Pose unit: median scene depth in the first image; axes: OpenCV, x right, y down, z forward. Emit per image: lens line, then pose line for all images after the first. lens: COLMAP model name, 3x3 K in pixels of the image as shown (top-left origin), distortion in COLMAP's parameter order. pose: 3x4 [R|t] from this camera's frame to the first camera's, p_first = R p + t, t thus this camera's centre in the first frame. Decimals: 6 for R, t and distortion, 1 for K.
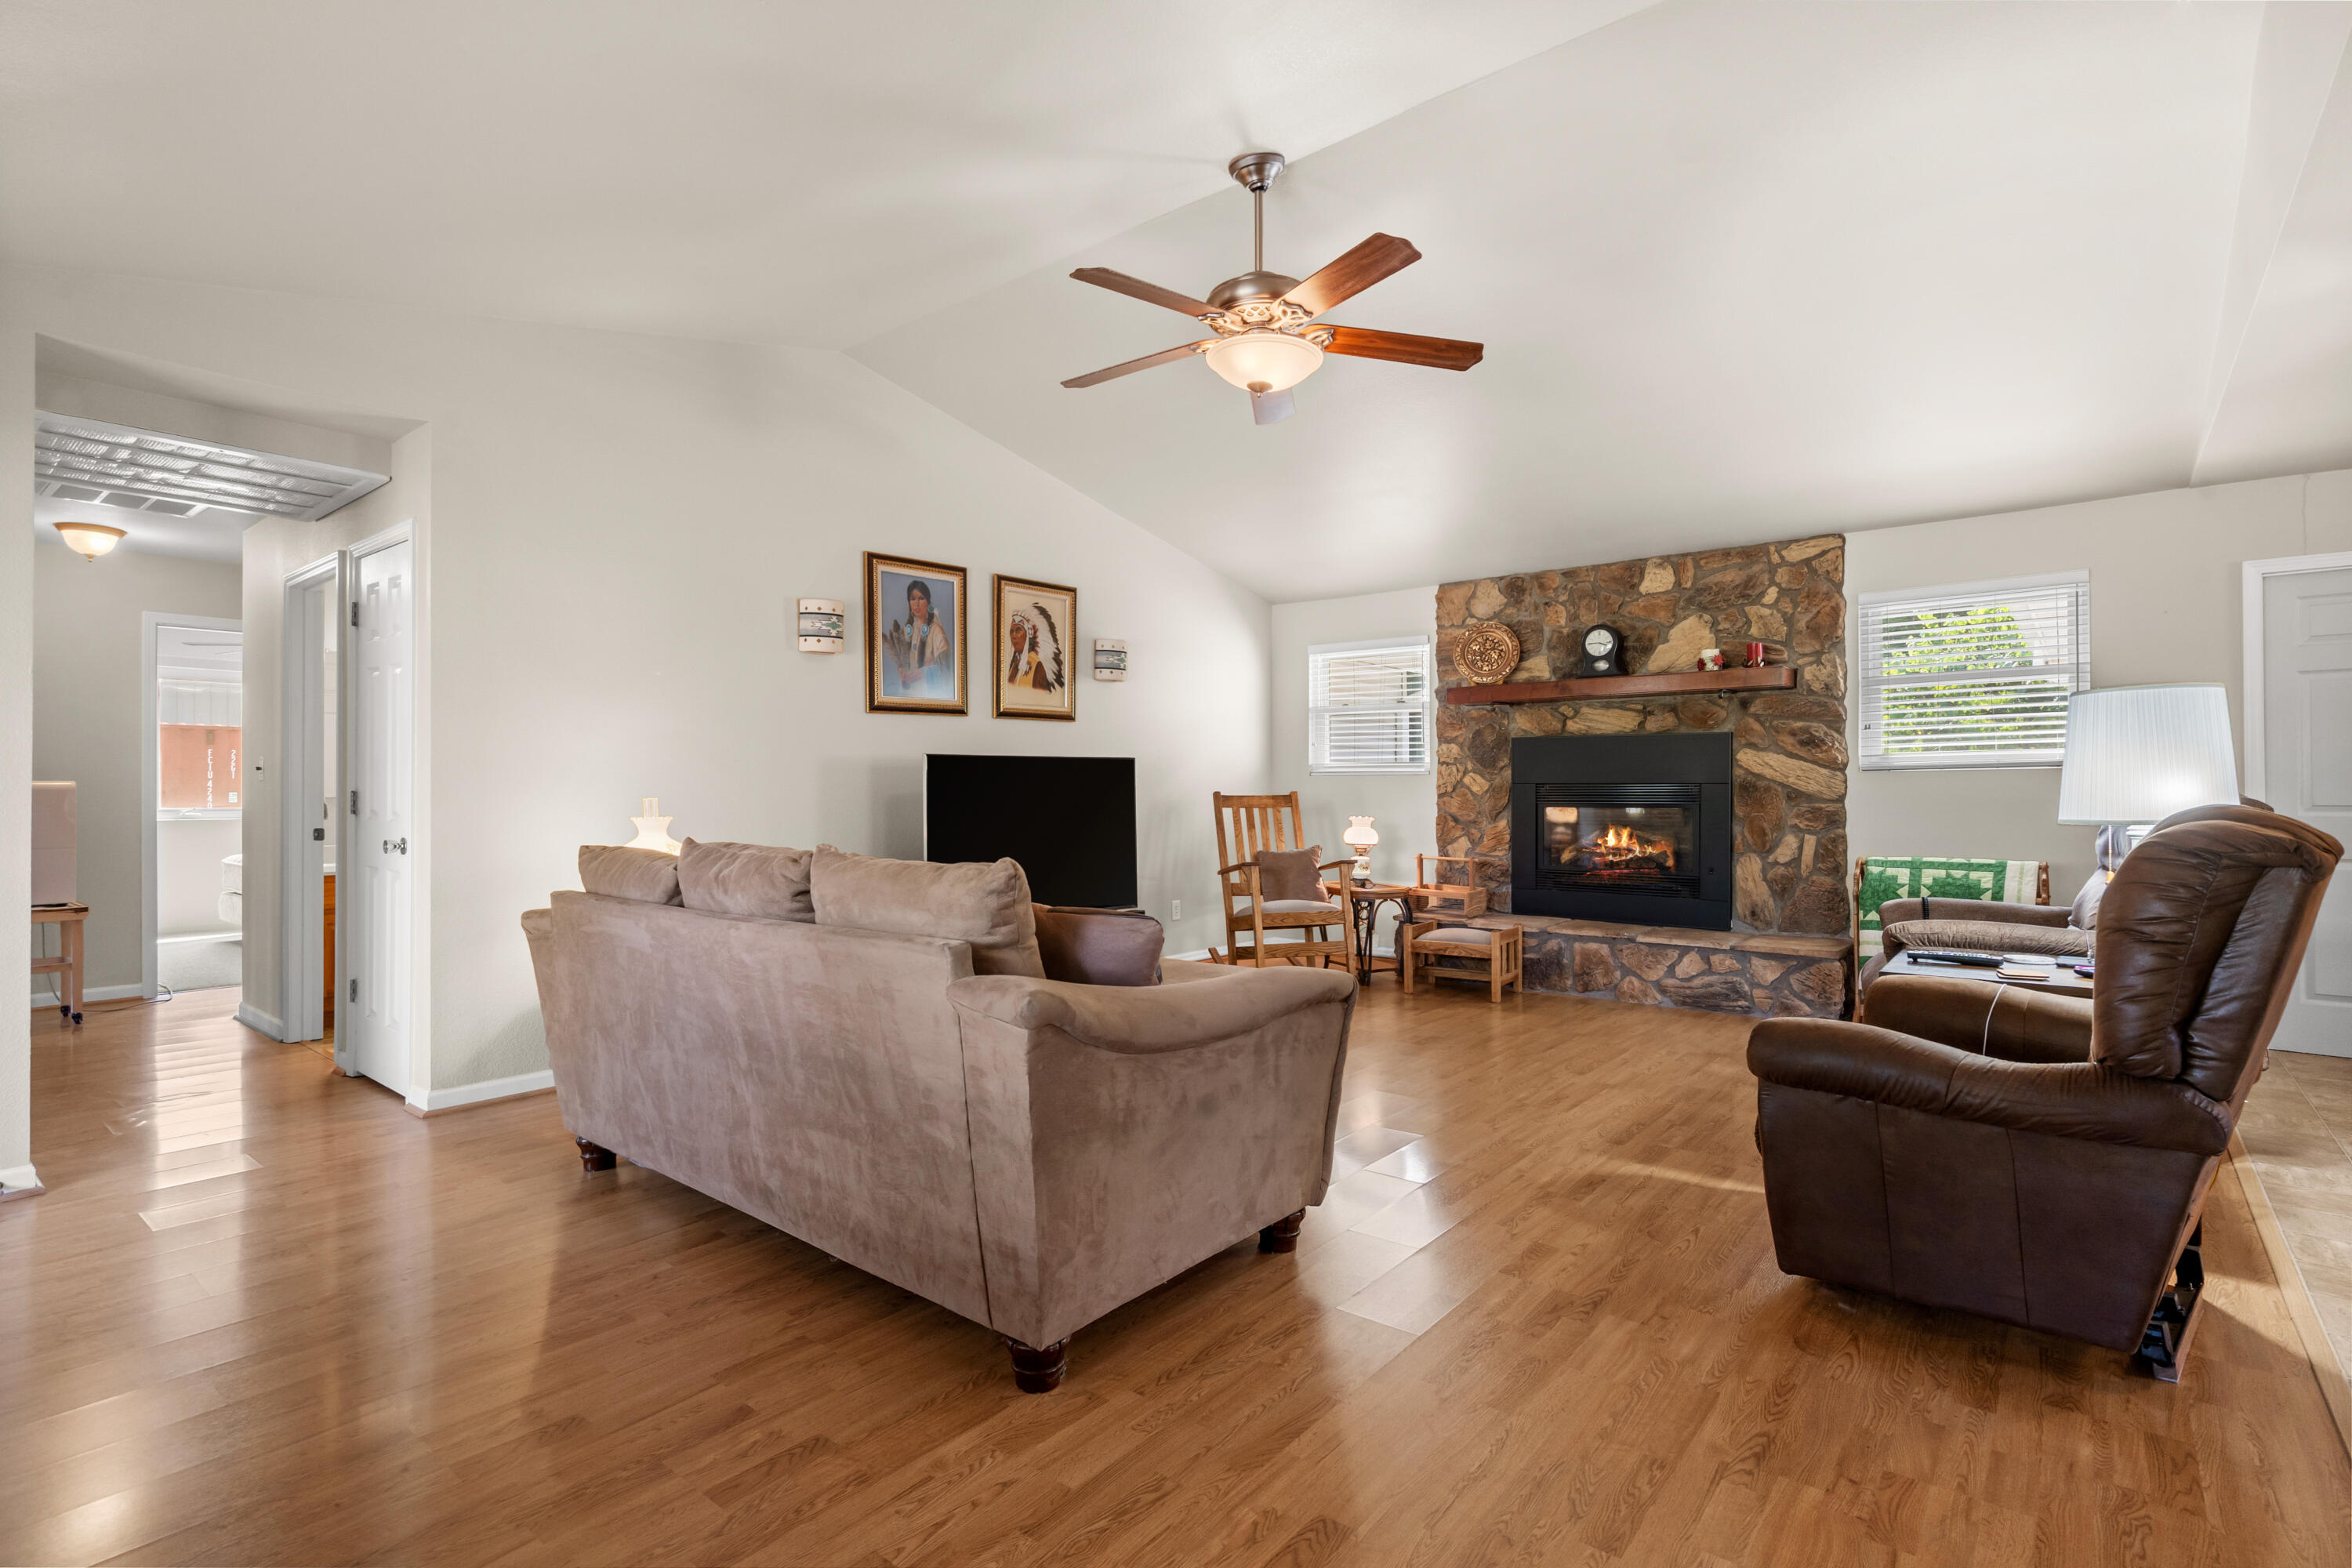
lens RADIAL K [[1139.7, 0, 1176.0], [0, 1139.7, 784.0], [0, 0, 1]] dist [-0.005202, -0.000340]
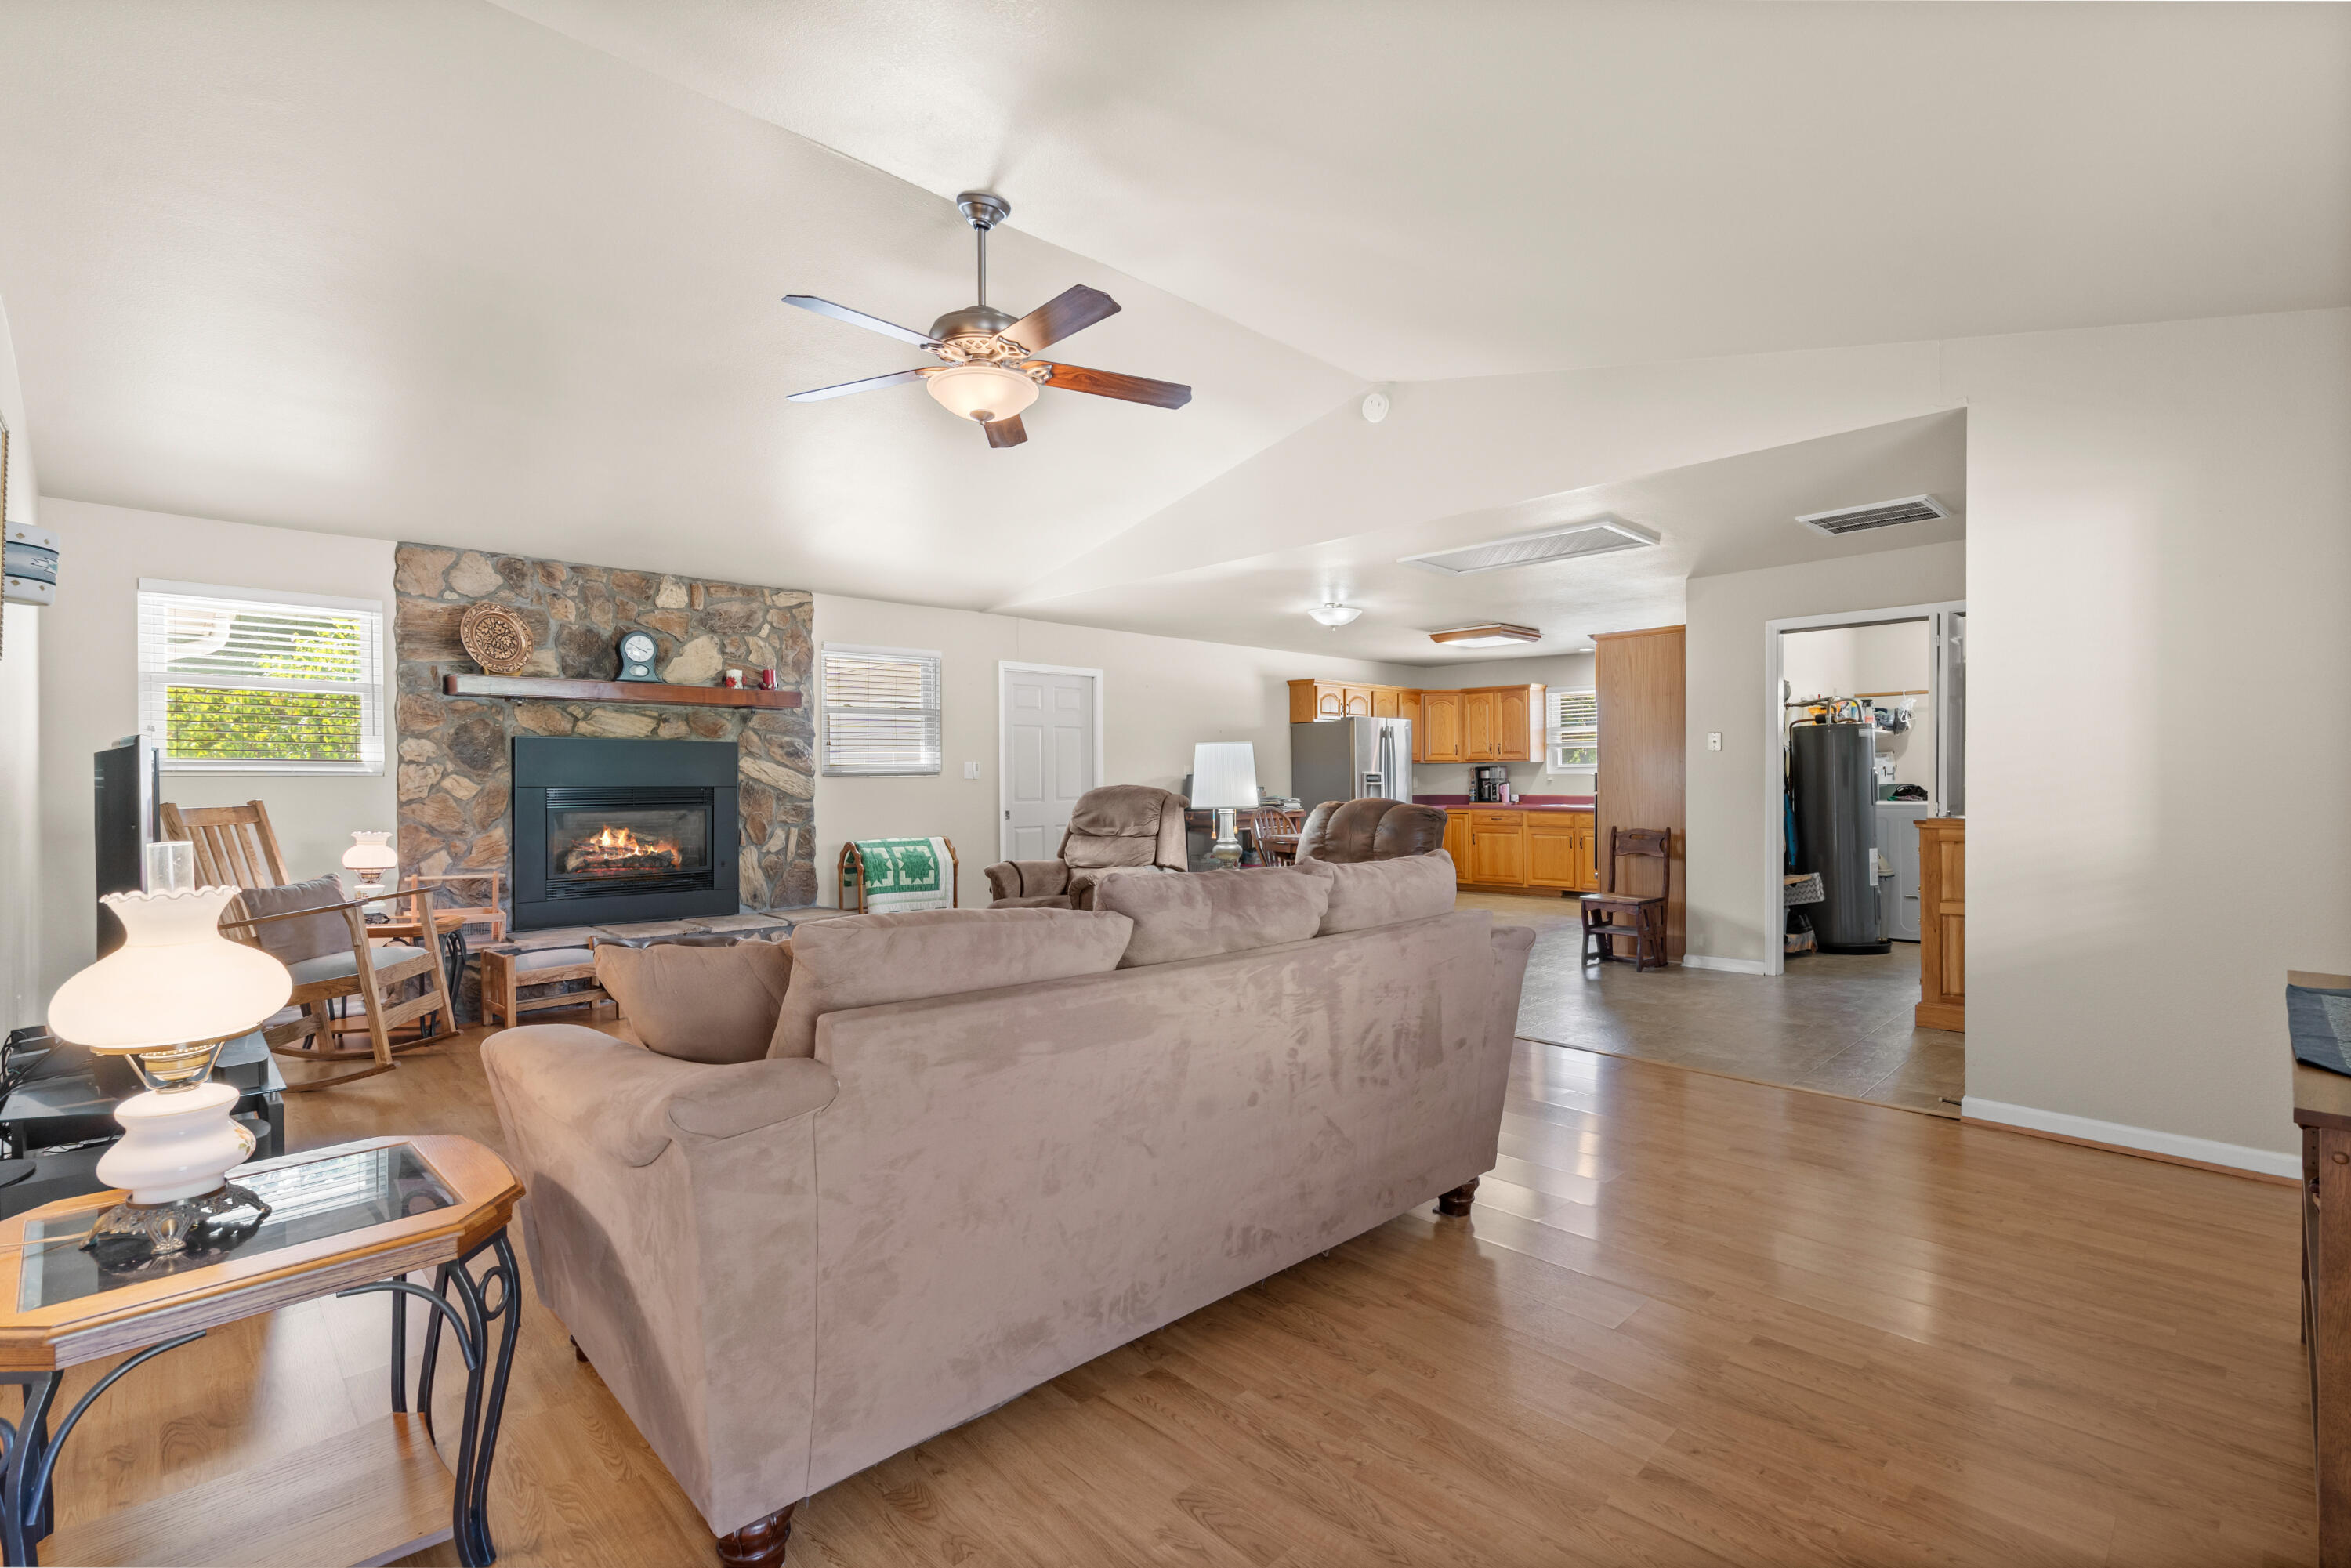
lens RADIAL K [[1065.8, 0, 1179.1], [0, 1065.8, 793.3], [0, 0, 1]] dist [-0.002698, -0.000141]
pose [[0.108593, -0.011917, 0.994015, -0.533222], [-0.002939, 0.999920, 0.012309, -0.008392], [-0.994082, -0.004258, 0.108550, 0.425863]]
